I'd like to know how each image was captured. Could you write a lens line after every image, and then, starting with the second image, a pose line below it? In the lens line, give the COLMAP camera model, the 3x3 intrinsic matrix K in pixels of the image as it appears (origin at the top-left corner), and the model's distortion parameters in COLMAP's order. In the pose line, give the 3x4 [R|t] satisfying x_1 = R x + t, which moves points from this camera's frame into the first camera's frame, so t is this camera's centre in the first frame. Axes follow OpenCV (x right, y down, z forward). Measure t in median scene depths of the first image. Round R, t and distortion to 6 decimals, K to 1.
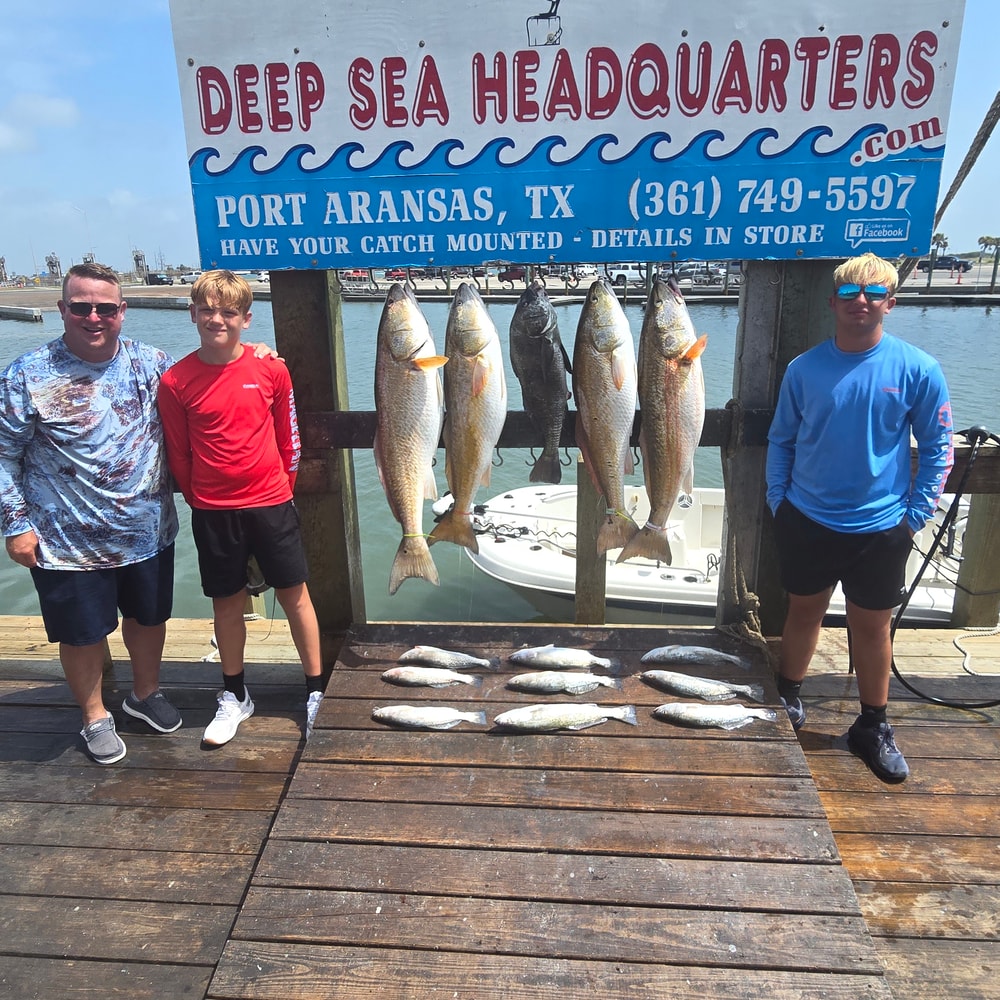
lens RADIAL K [[721.3, 0, 492.0], [0, 721.3, 502.0], [0, 0, 1]] dist [-0.008807, -0.002527]
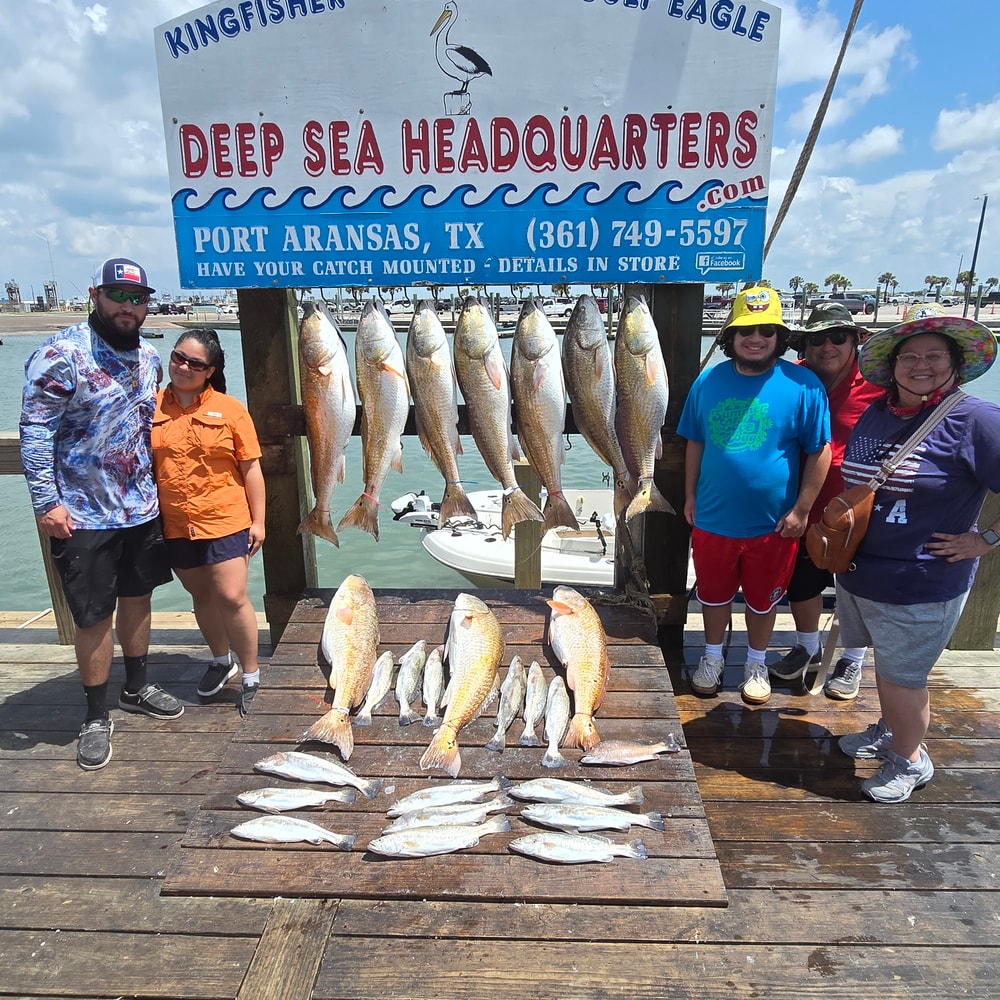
lens RADIAL K [[721.3, 0, 492.0], [0, 721.3, 502.0], [0, 0, 1]] dist [-0.008807, -0.002527]
pose [[0.999045, -0.001606, 0.043659, 0.073664], [0.003297, 0.999246, -0.038679, 0.096756], [-0.043564, 0.038786, 0.998297, -0.240650]]
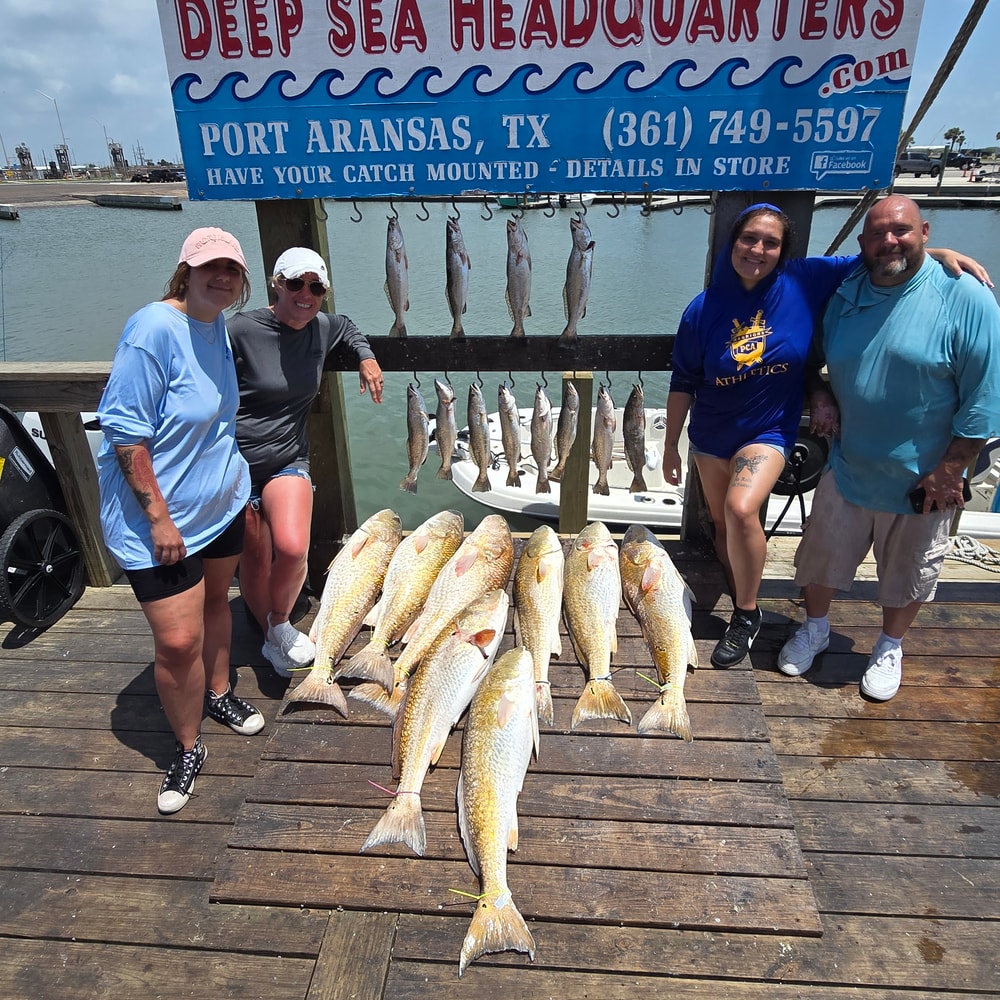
lens RADIAL K [[721.3, 0, 492.0], [0, 721.3, 502.0], [0, 0, 1]] dist [-0.008807, -0.002527]
pose [[0.999987, -0.000131, 0.005188, 0.026714], [-0.000538, 0.991671, 0.128793, -0.025438], [-0.005162, -0.128794, 0.991658, -0.086729]]
